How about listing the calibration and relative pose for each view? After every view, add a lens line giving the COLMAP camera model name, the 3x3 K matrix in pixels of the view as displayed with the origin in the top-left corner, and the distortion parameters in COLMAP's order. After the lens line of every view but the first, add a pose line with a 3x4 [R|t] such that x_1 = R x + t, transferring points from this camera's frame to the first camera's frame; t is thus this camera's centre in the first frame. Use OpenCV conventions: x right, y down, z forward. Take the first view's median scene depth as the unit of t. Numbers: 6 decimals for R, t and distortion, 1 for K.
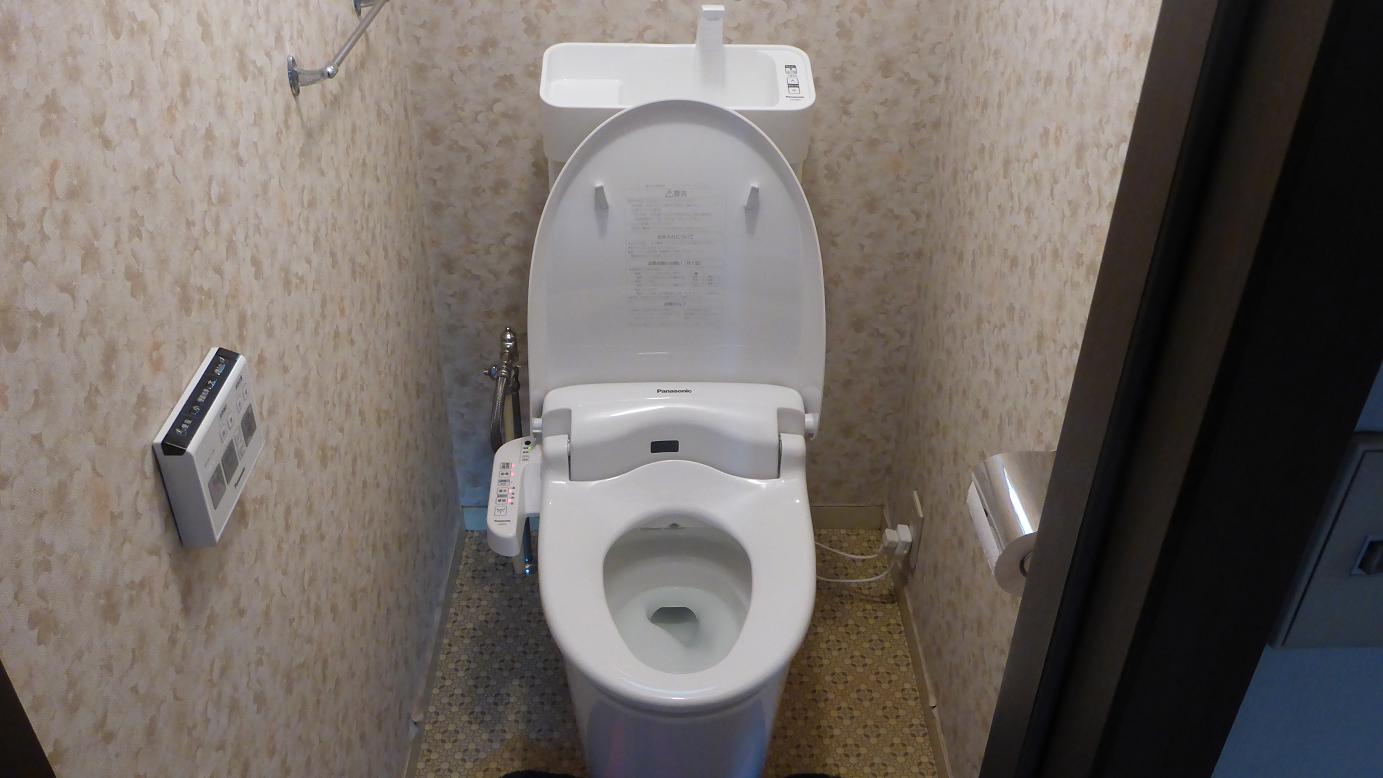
lens RADIAL K [[1134.4, 0, 691.5], [0, 1134.4, 389.0], [0, 0, 1]] dist [-0.005791, -0.001646]
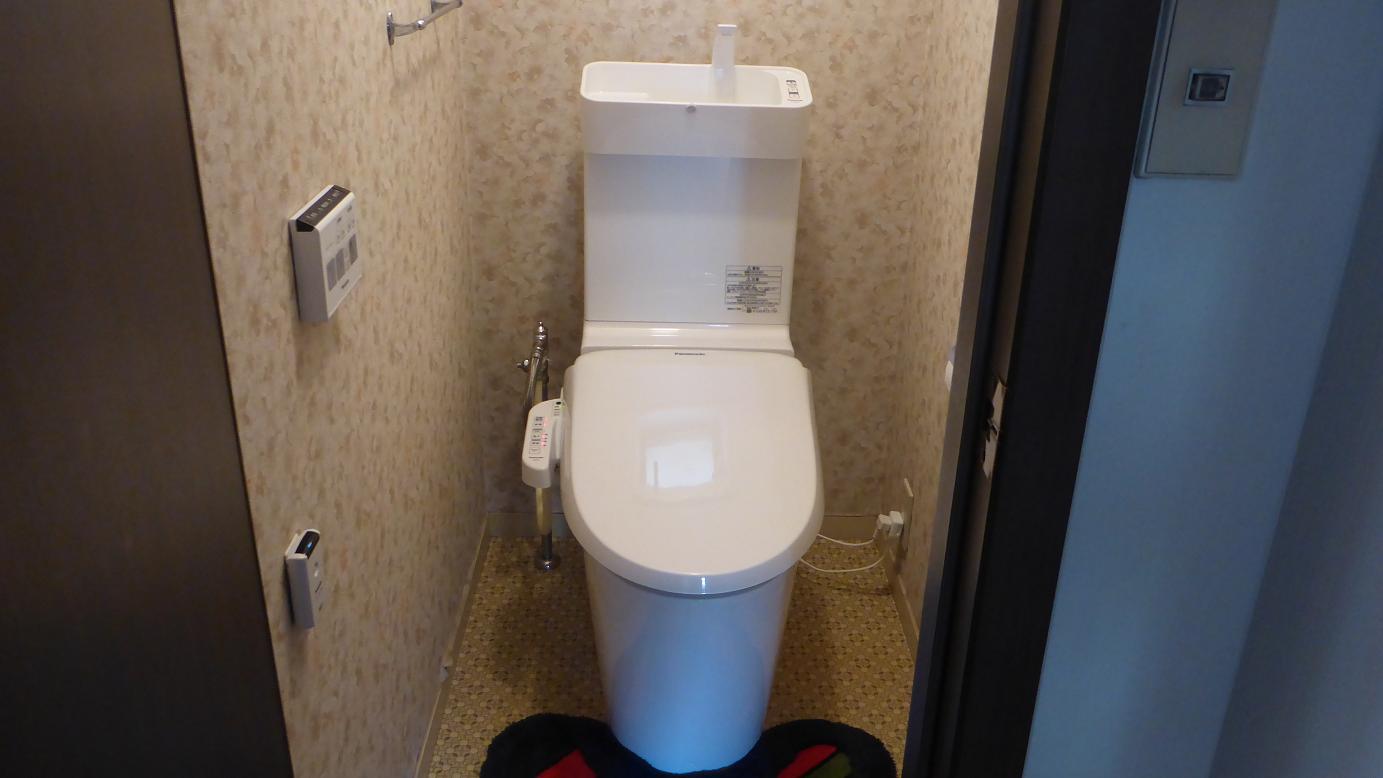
lens RADIAL K [[1119.4, 0, 691.5], [0, 1119.4, 389.0], [0, 0, 1]] dist [-0.009781, -0.003190]
pose [[0.999953, 0.009504, 0.001795, -0.014153], [-0.009085, 0.986597, -0.162924, 0.201058], [-0.003319, 0.162900, 0.986637, -0.090174]]
